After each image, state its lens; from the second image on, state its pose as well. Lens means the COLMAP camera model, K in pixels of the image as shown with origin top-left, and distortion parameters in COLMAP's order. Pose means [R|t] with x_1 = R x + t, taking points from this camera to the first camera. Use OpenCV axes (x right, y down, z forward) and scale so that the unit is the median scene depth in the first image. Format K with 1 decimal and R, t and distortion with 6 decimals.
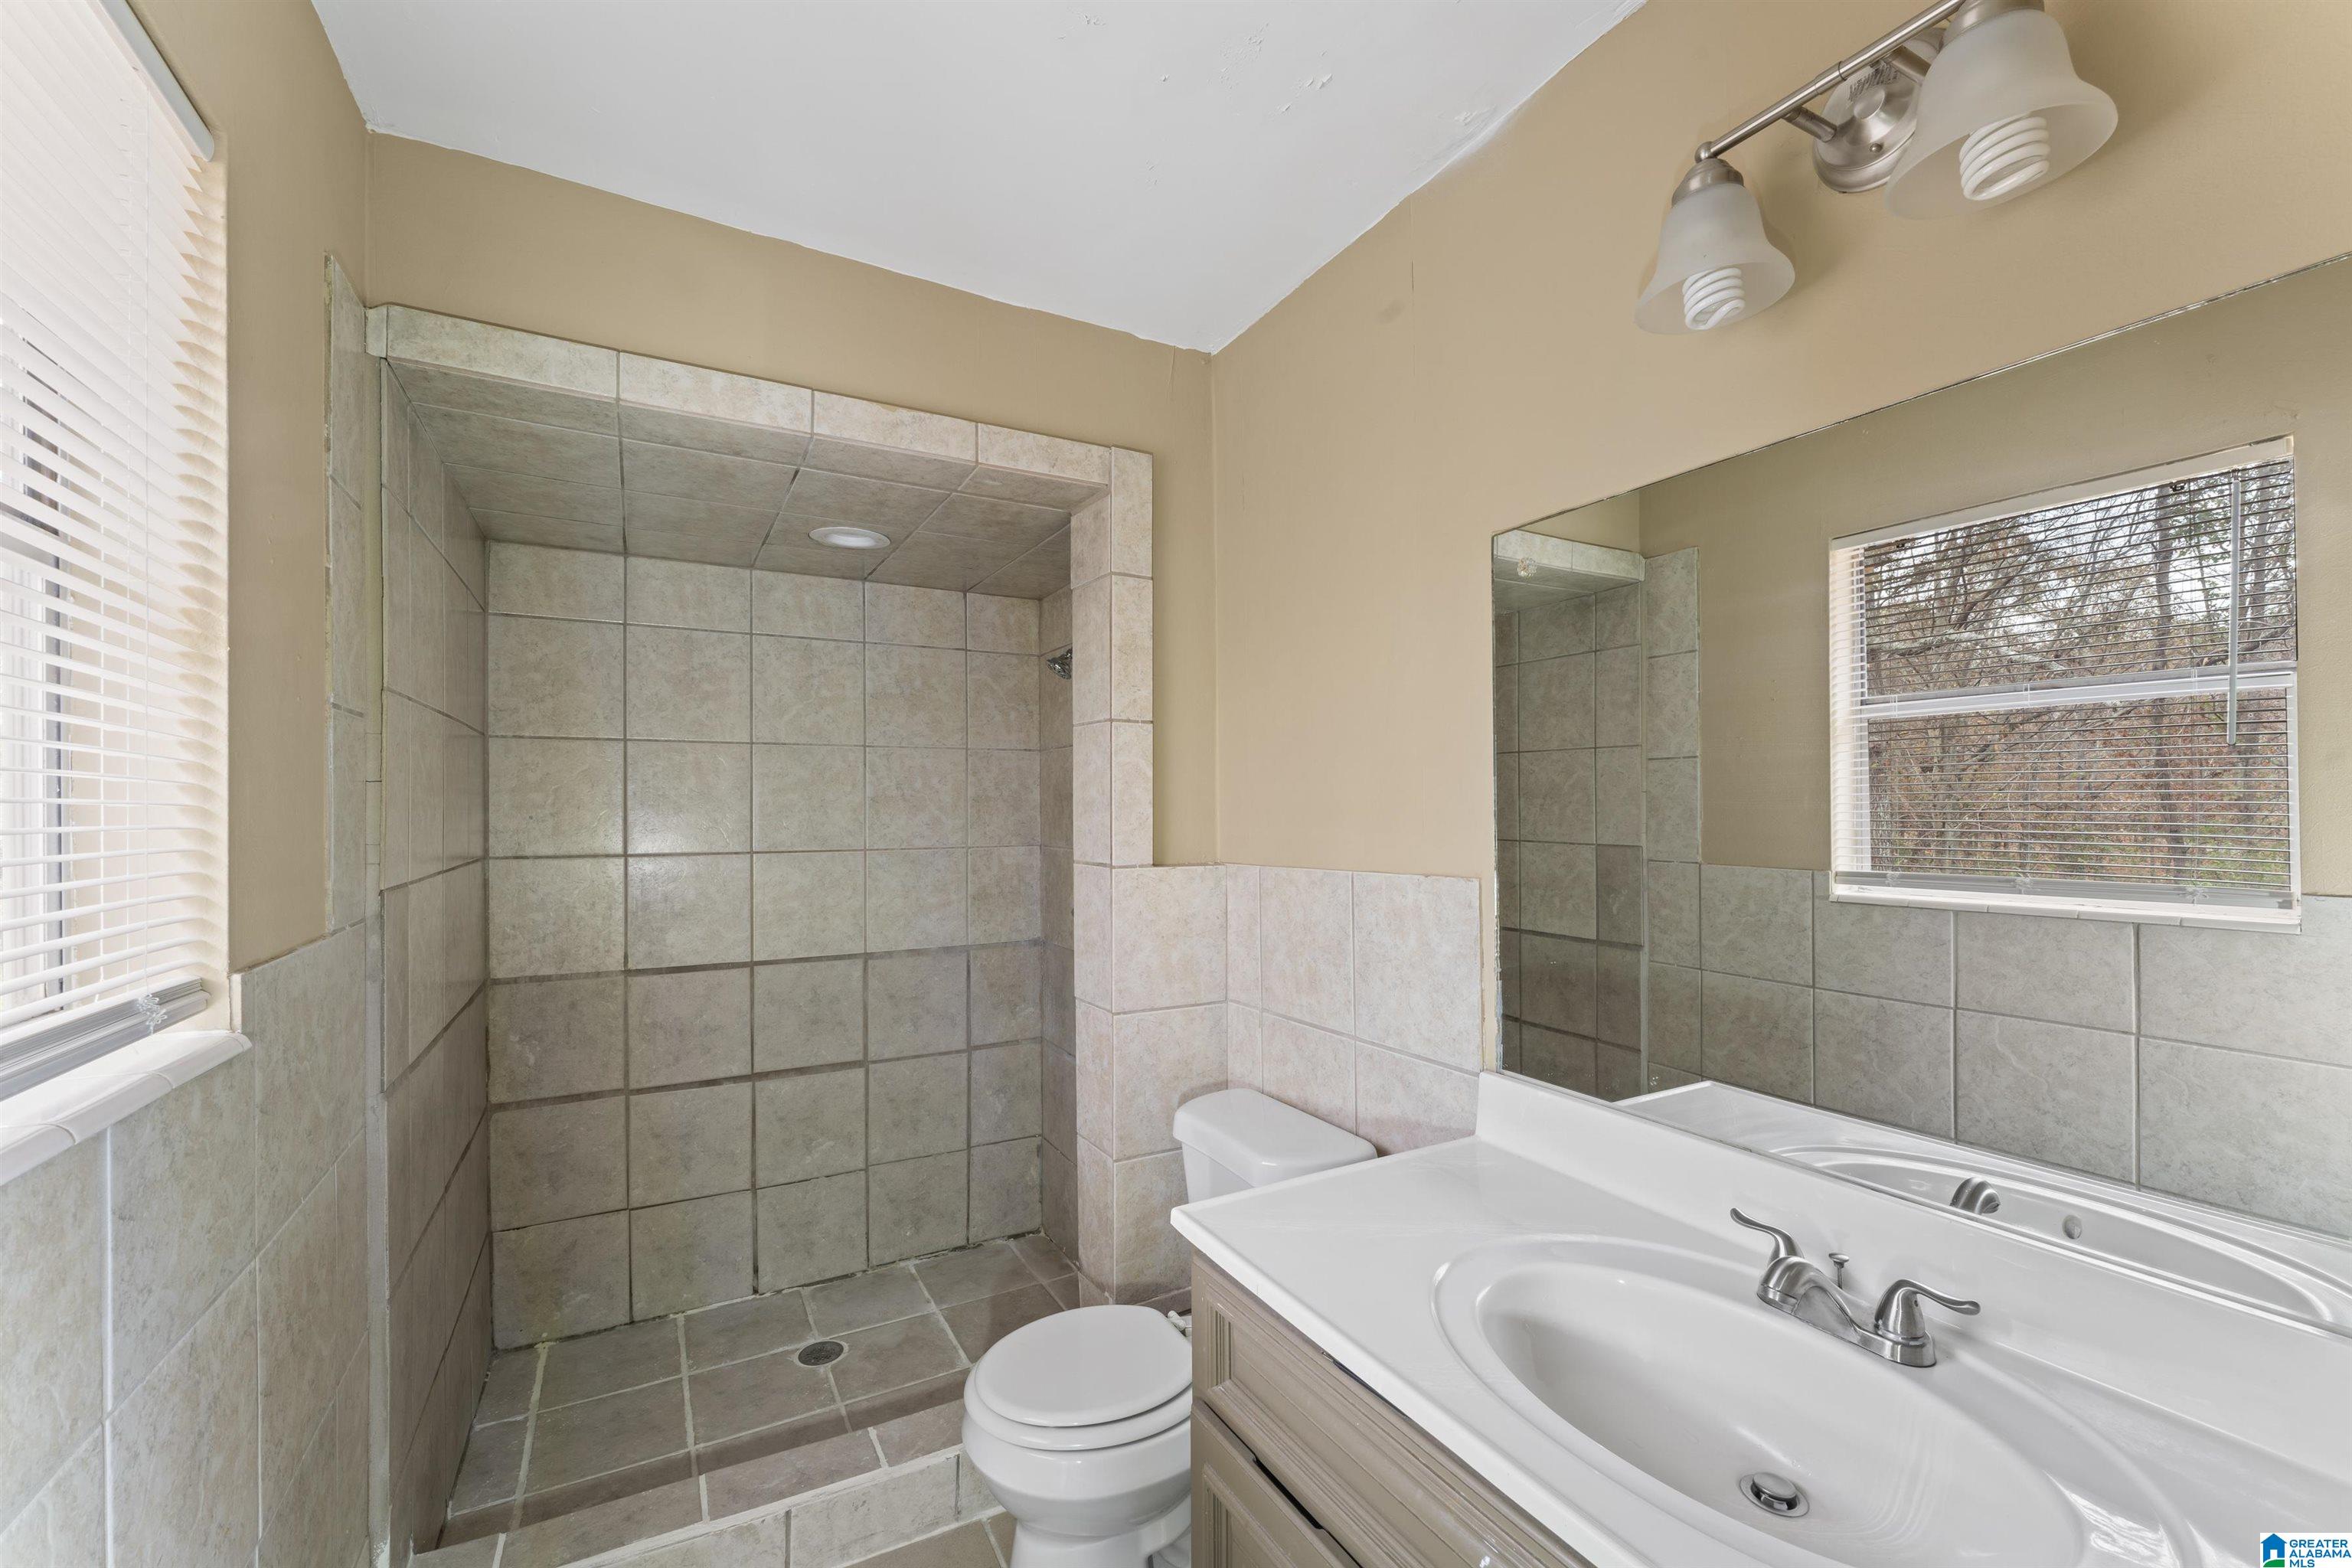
lens RADIAL K [[957.2, 0, 1179.1], [0, 957.2, 798.1], [0, 0, 1]] dist [0.000489, -0.000319]
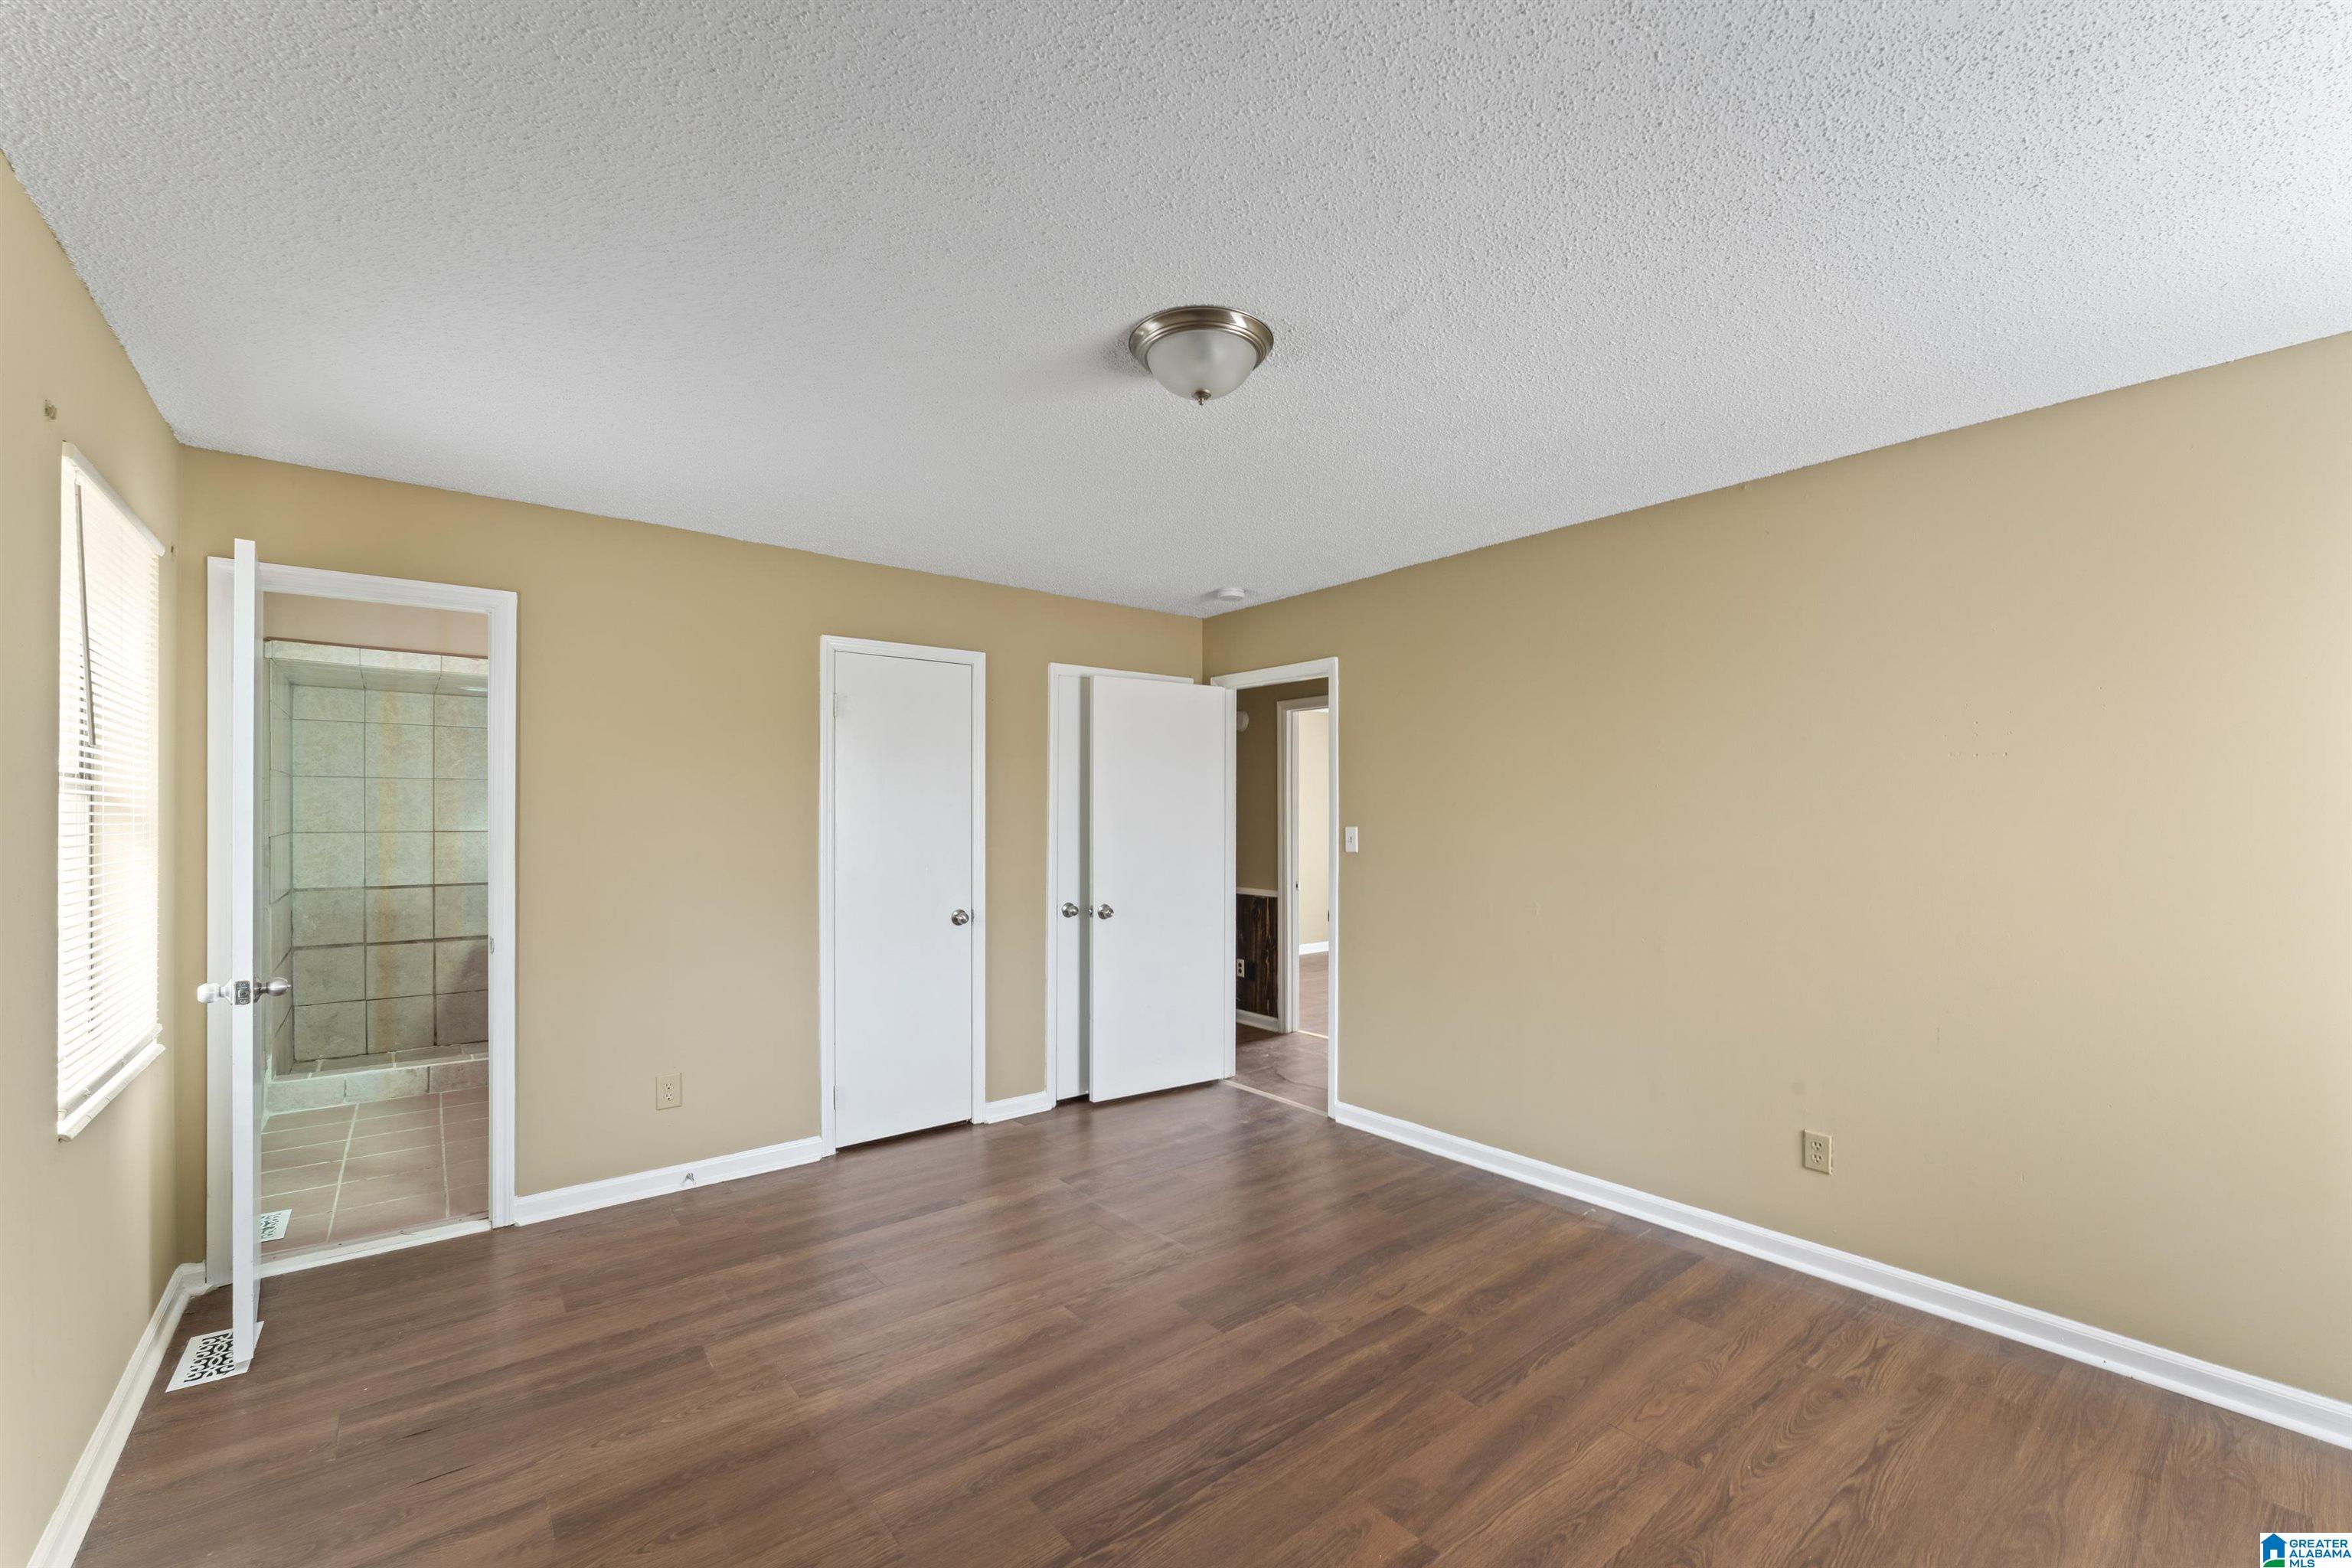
lens RADIAL K [[957.2, 0, 1169.5], [0, 957.2, 795.9], [0, 0, 1]] dist [0.000489, -0.000319]
pose [[0.985790, 0.002144, 0.167968, 0.821927], [-0.001839, 0.999996, -0.001975, -0.018656], [-0.167971, 0.001638, 0.985790, -1.387700]]
